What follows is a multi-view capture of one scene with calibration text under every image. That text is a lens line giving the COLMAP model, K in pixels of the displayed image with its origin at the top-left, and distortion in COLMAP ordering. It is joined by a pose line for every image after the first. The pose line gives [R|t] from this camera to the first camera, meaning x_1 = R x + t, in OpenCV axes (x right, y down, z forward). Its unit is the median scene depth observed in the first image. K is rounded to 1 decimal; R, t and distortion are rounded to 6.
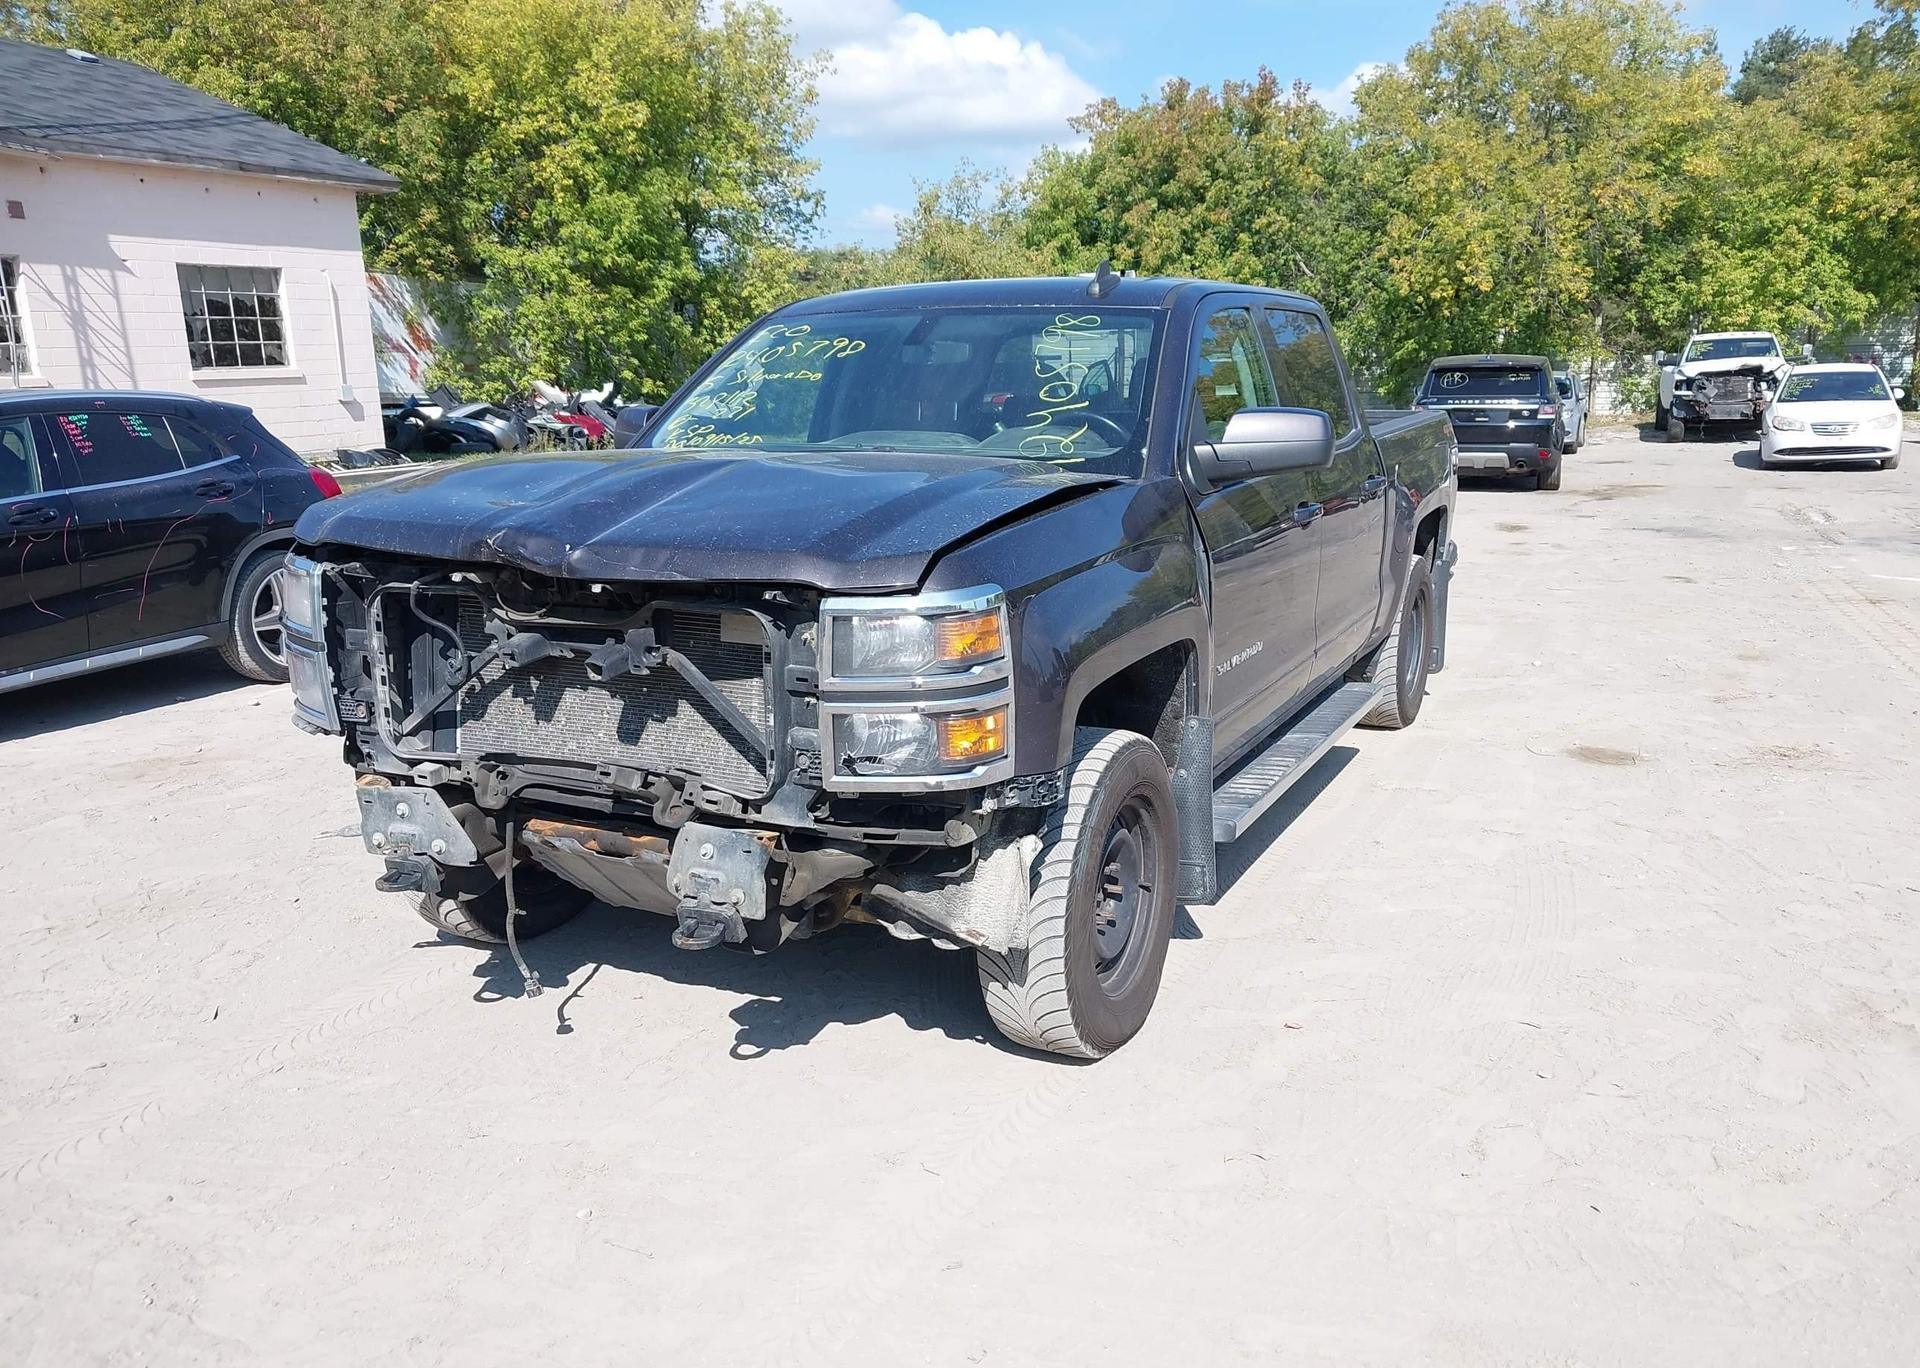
lens RADIAL K [[1489.6, 0, 950.6], [0, 1489.6, 724.5], [0, 0, 1]] dist [-0.003388, 0.008253]
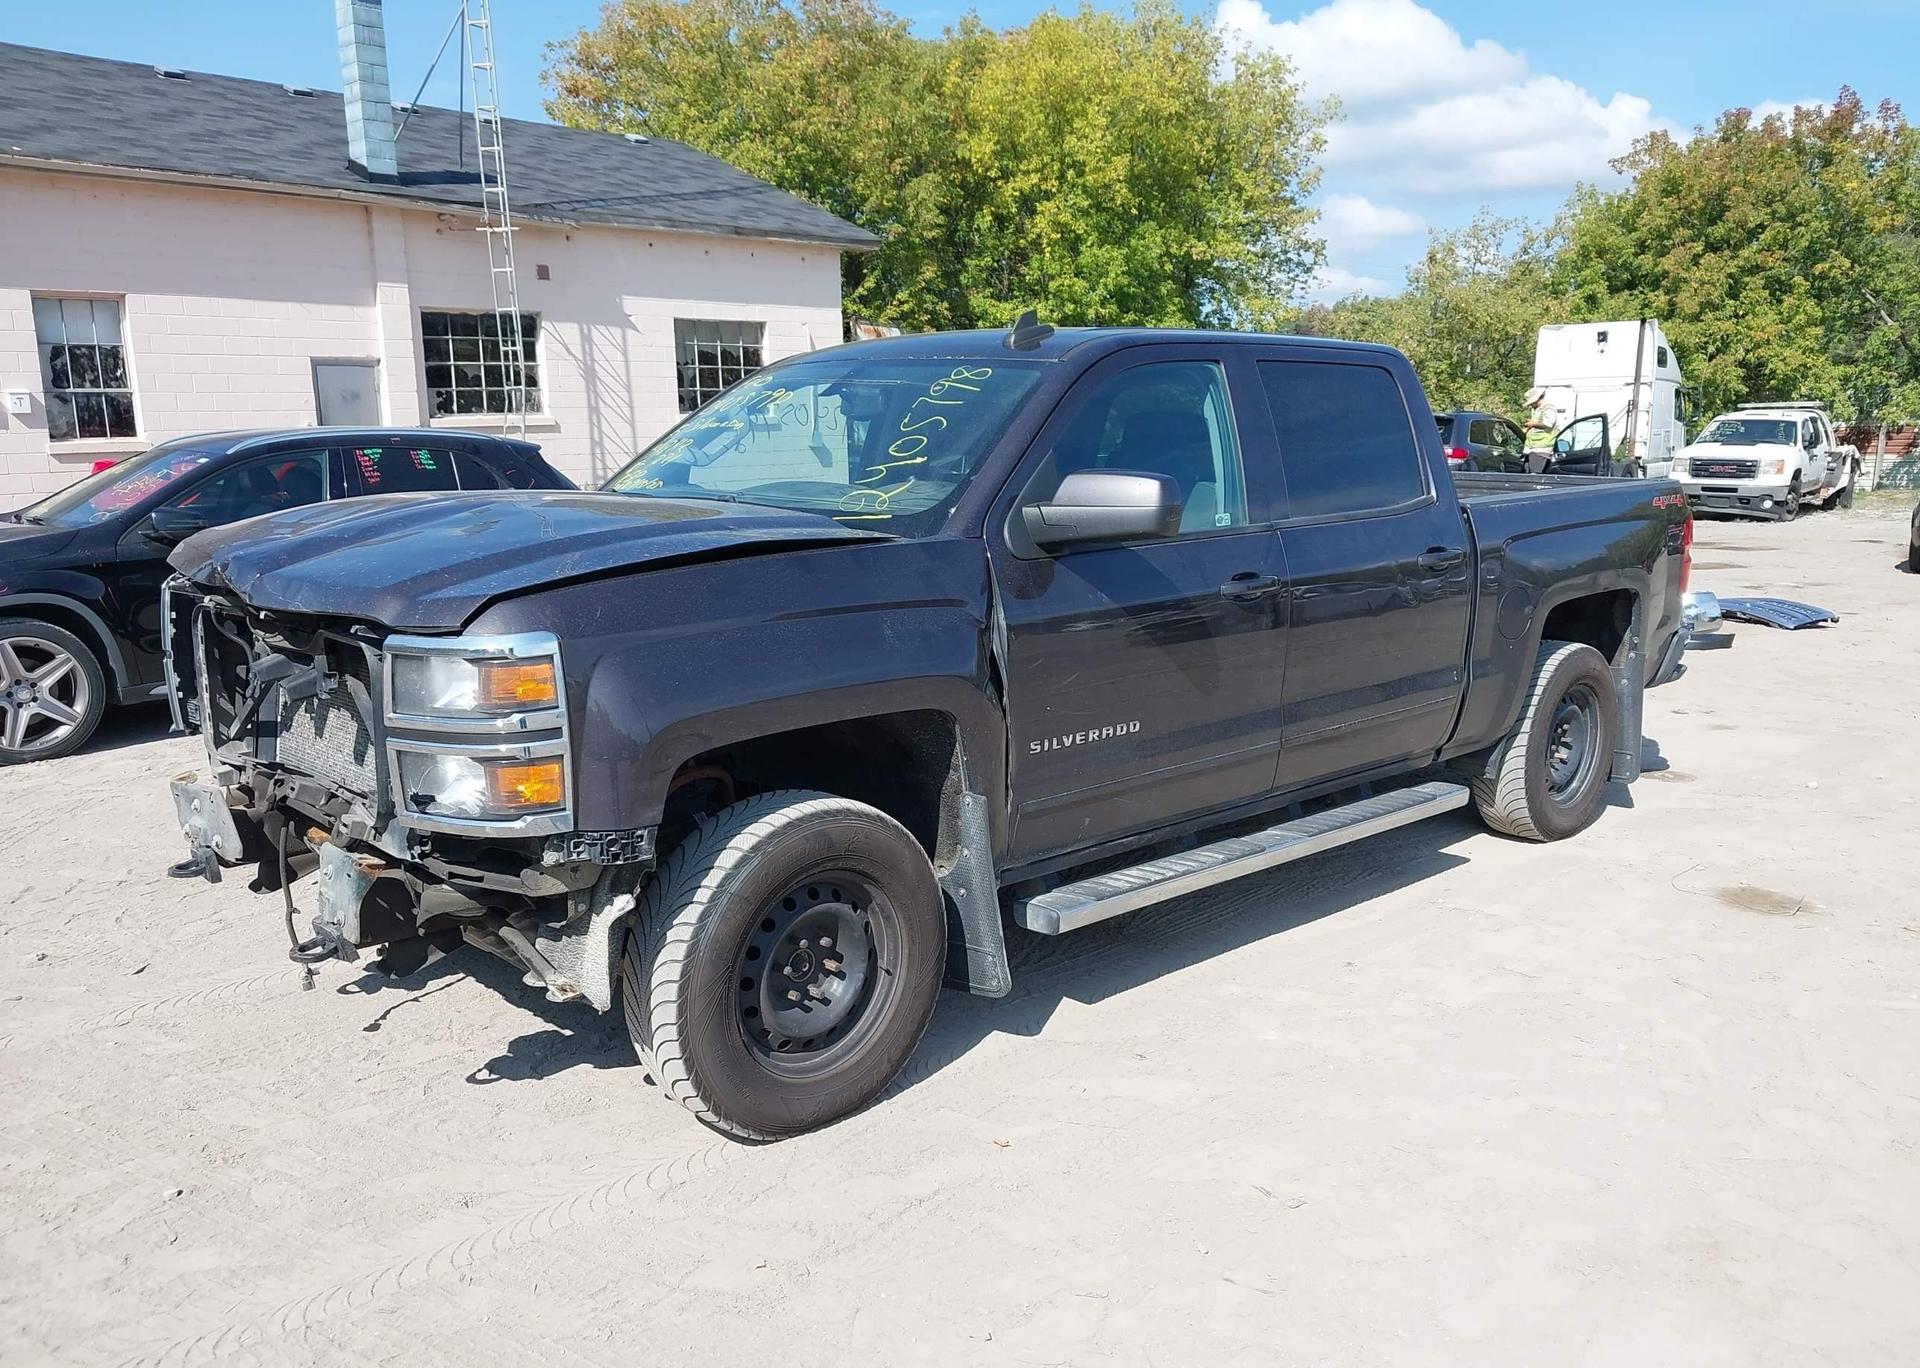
lens RADIAL K [[1486.1, 0, 956.5], [0, 1486.1, 746.5], [0, 0, 1]] dist [0.024509, -0.055857]
pose [[0.940253, 0.087515, -0.329036, 0.054405], [-0.093667, 0.995599, -0.002861, -0.003697], [0.327337, 0.033510, 0.944313, 0.015303]]
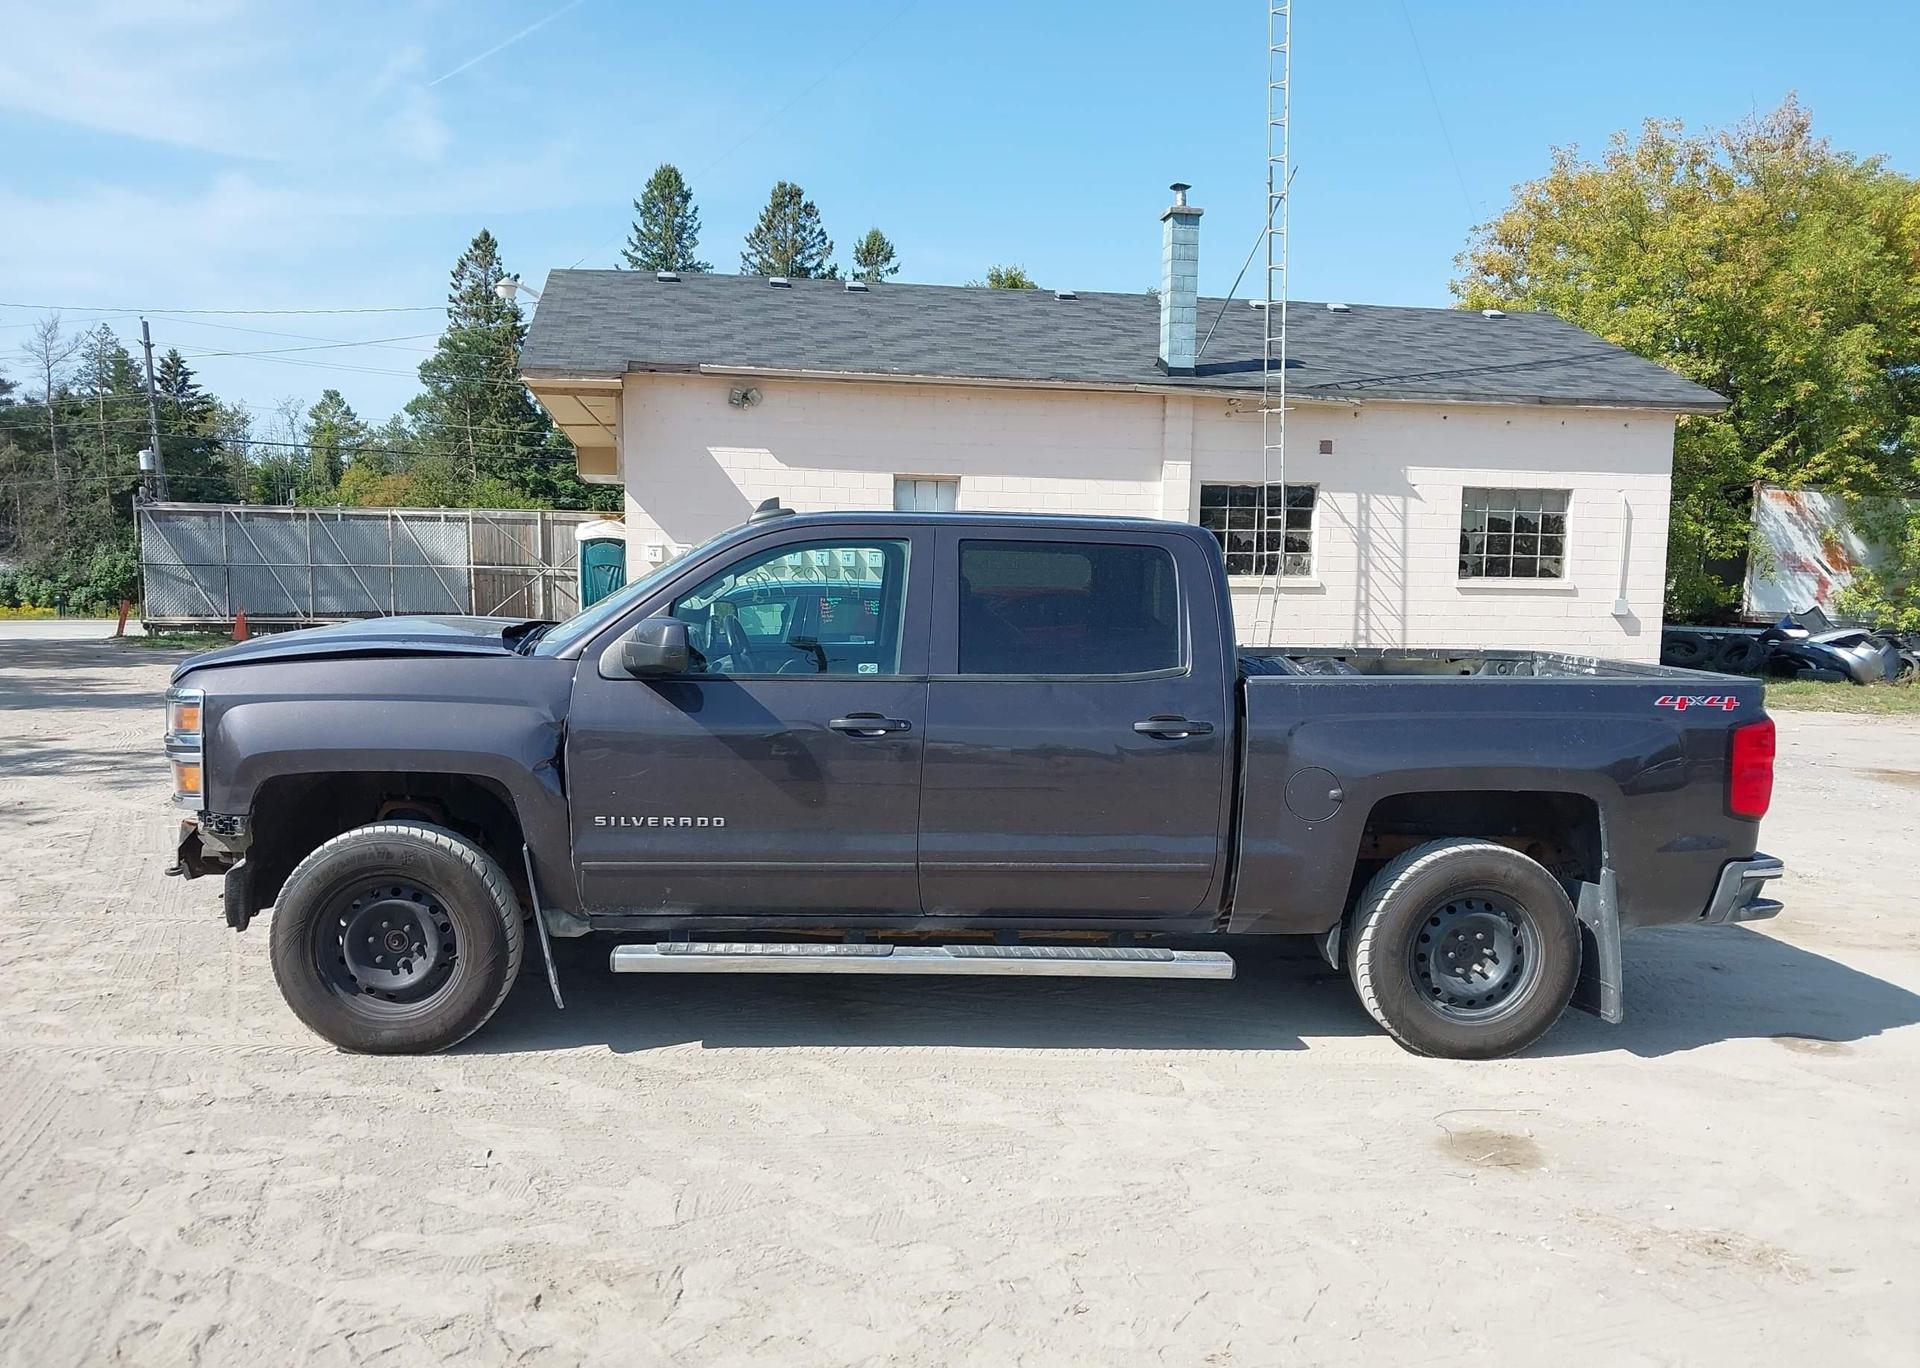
lens RADIAL K [[1469.5, 0, 958.6], [0, 1469.5, 753.4], [0, 0, 1]] dist [0.053475, -0.098325]
pose [[0.541714, 0.135819, -0.829518, 0.165007], [-0.233888, 0.972242, 0.006448, -0.020597], [0.807368, 0.190521, 0.558443, 0.069549]]
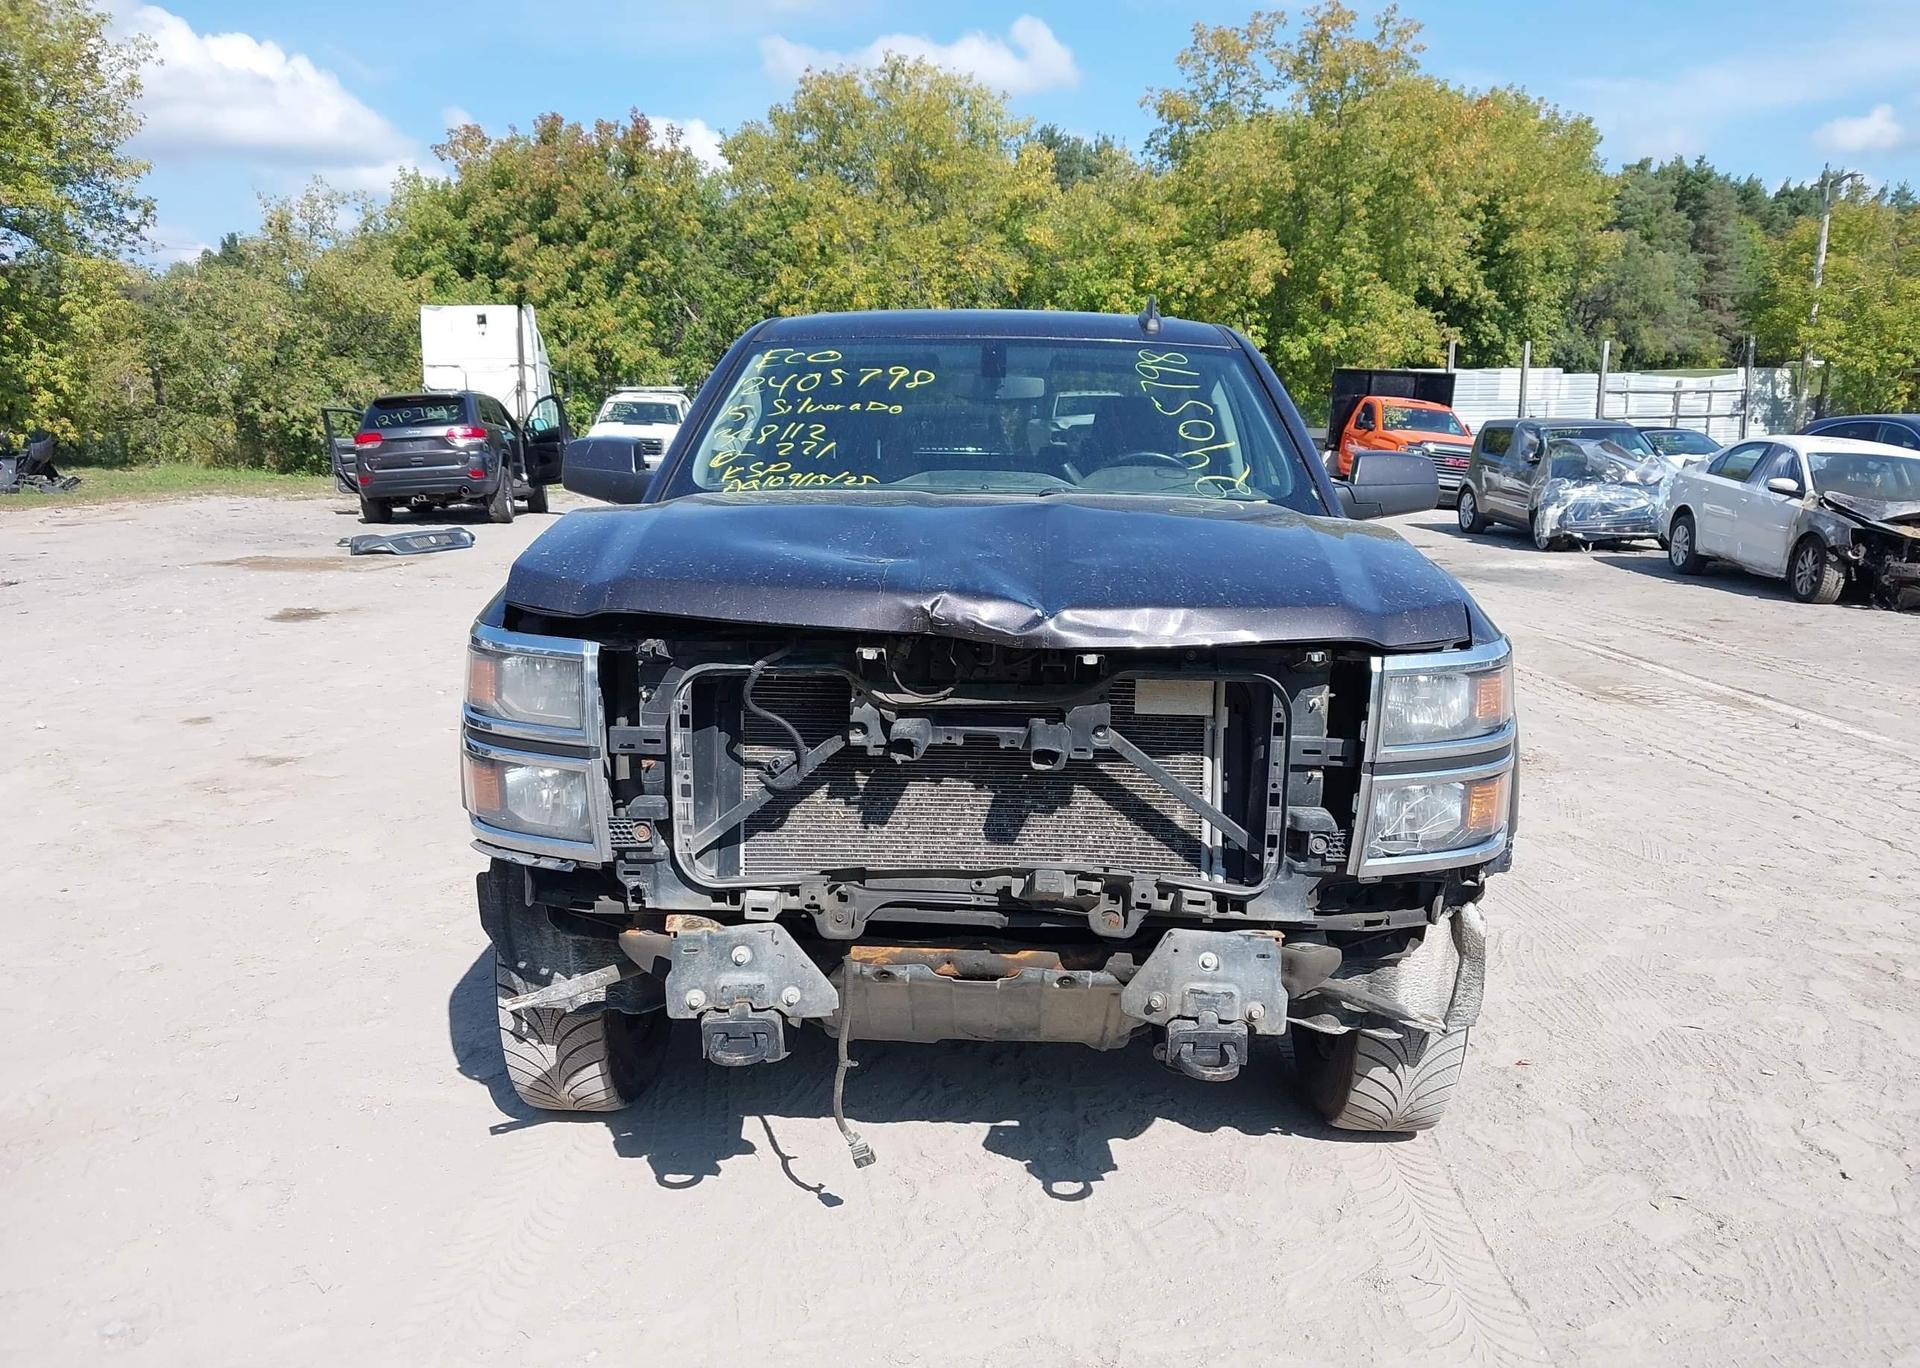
lens RADIAL K [[1510.3, 0, 936.2], [0, 1510.3, 708.0], [0, 0, 1]] dist [-0.008962, -0.004017]
pose [[0.911242, -0.056270, 0.408009, -0.060376], [0.072298, 0.997095, -0.023955, -0.004643], [-0.405476, 0.051327, 0.912663, 0.025034]]
